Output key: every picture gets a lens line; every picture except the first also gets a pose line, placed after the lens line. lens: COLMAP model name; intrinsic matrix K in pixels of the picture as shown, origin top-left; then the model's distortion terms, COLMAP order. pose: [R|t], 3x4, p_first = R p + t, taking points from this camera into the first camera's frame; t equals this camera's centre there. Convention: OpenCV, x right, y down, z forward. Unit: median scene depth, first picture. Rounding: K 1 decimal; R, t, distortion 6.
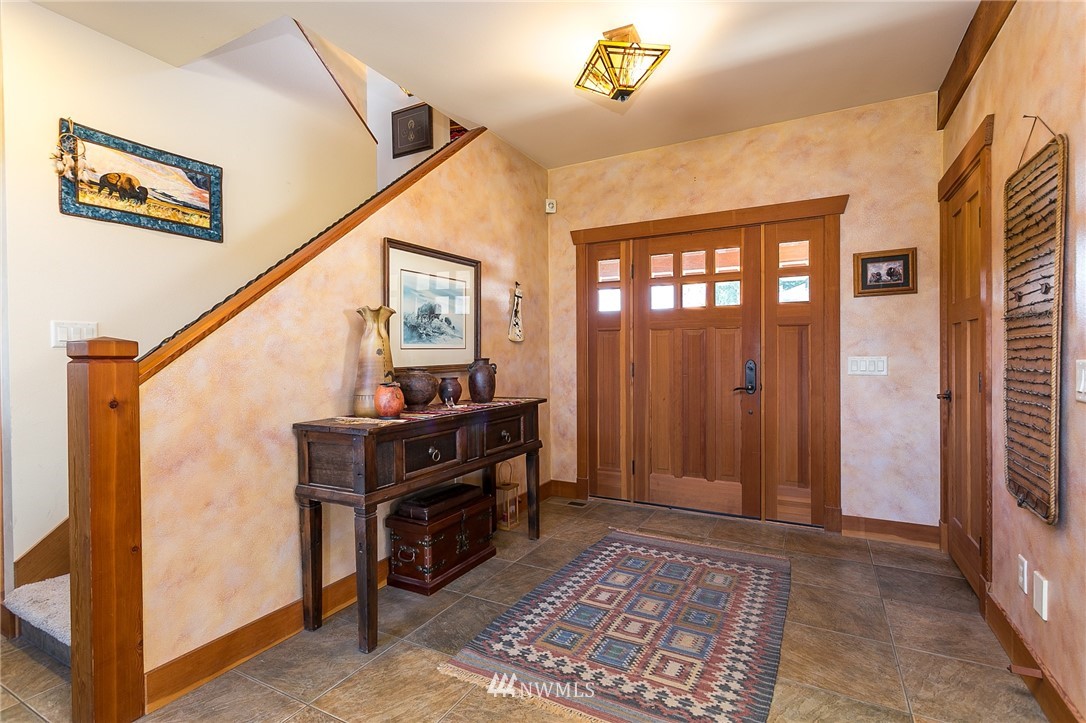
lens RADIAL K [[517.1, 0, 541.3], [0, 517.1, 360.4], [0, 0, 1]] dist [-0.000124, 0.000222]
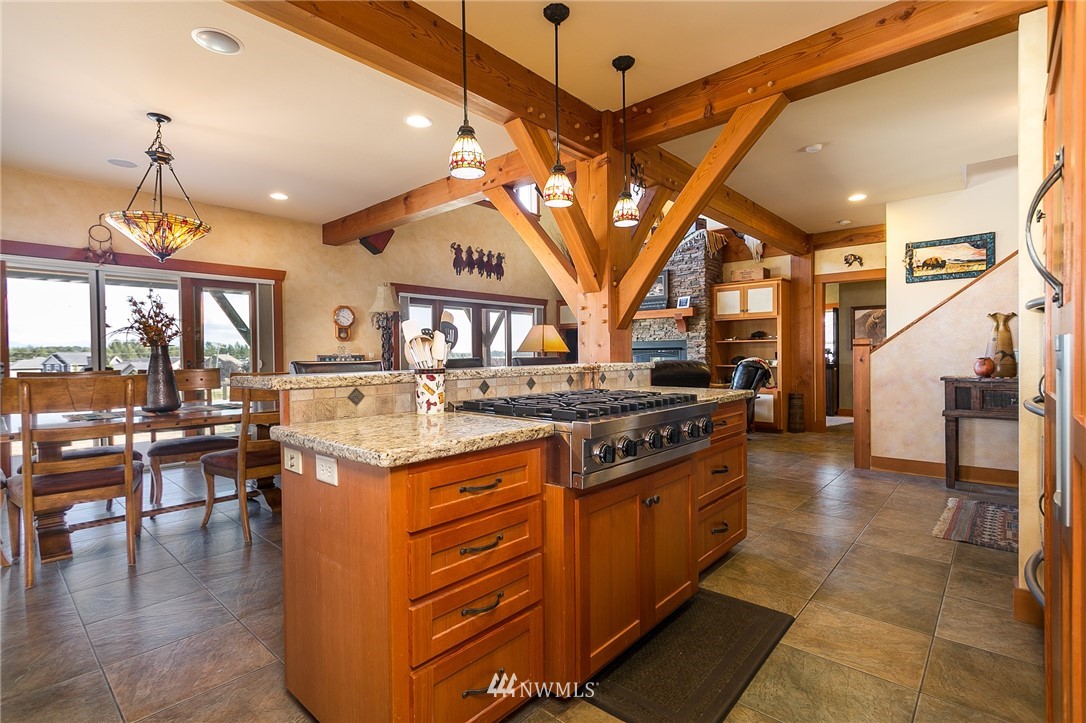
lens RADIAL K [[517.1, 0, 545.0], [0, 517.1, 360.6], [0, 0, 1]] dist [-0.000124, 0.000222]
pose [[-0.230299, 0.022740, -0.972854, 1.431467], [0.005850, 0.999741, 0.021983, 0.005883], [0.973102, -0.000628, -0.230372, -0.053762]]
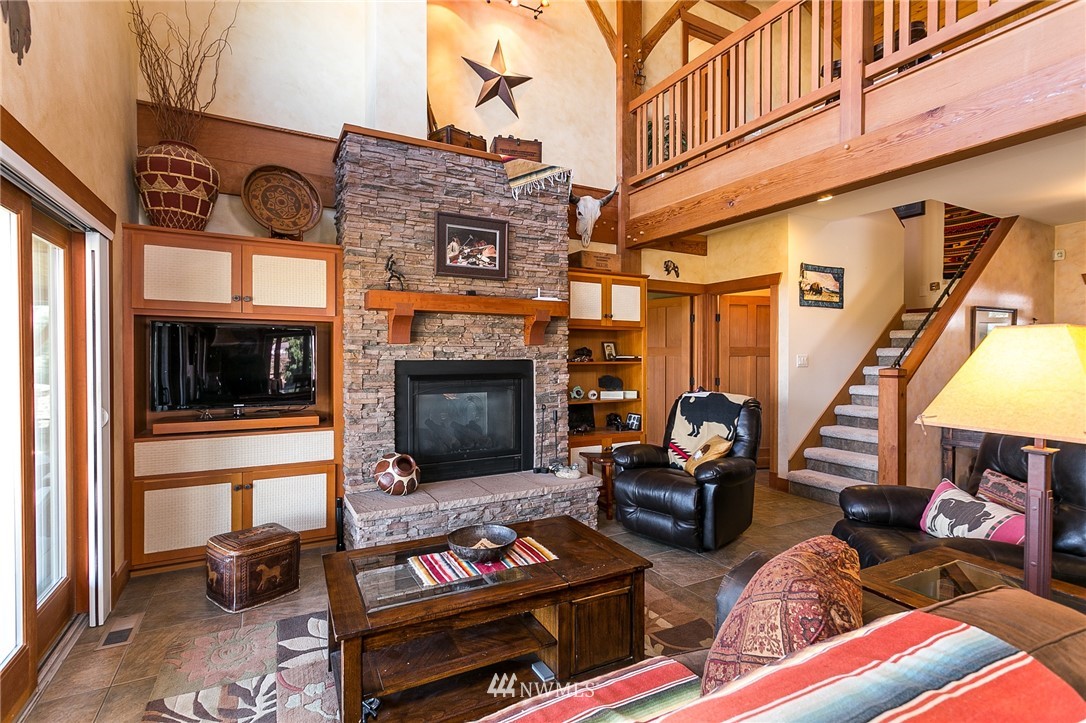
lens RADIAL K [[517.1, 0, 535.4], [0, 517.1, 362.6], [0, 0, 1]] dist [-0.000124, 0.000222]
pose [[0.835688, 0.013130, -0.549048, -0.533832], [-0.010474, 0.999913, 0.007971, -0.040699], [0.549105, -0.000910, 0.835753, -1.171437]]
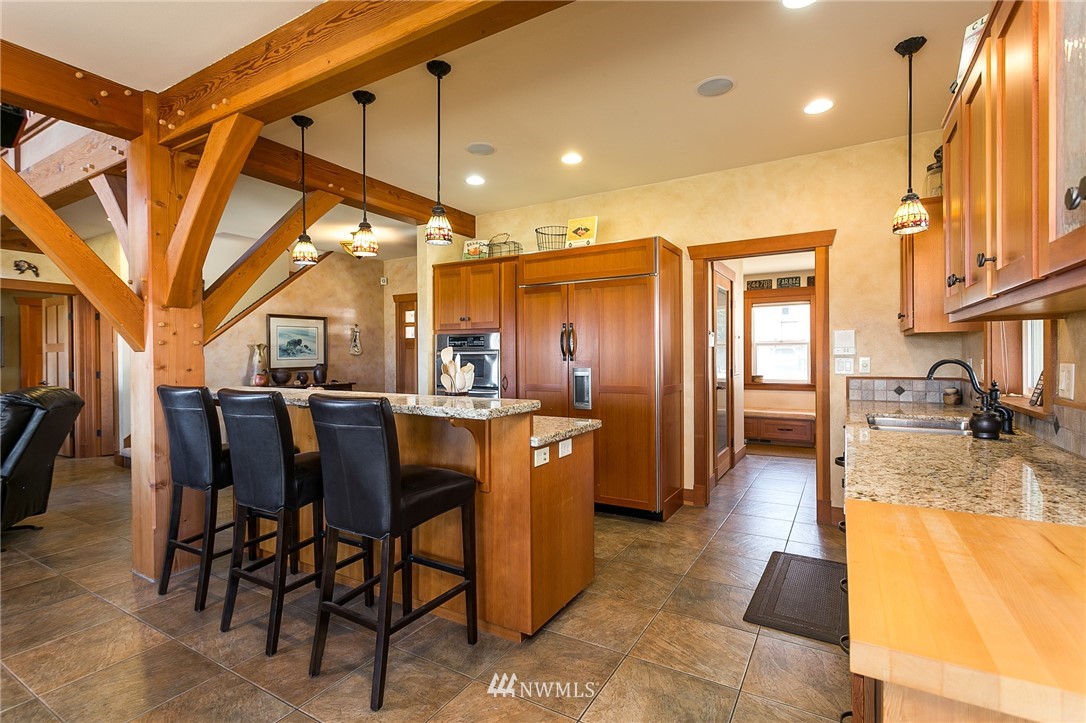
lens RADIAL K [[517.1, 0, 540.8], [0, 517.1, 357.2], [0, 0, 1]] dist [-0.000124, 0.000222]
pose [[0.999227, 0.002046, -0.039263, 0.975422], [-0.002310, 0.999975, -0.006667, -0.020468], [0.039249, 0.006753, 0.999207, -1.241173]]
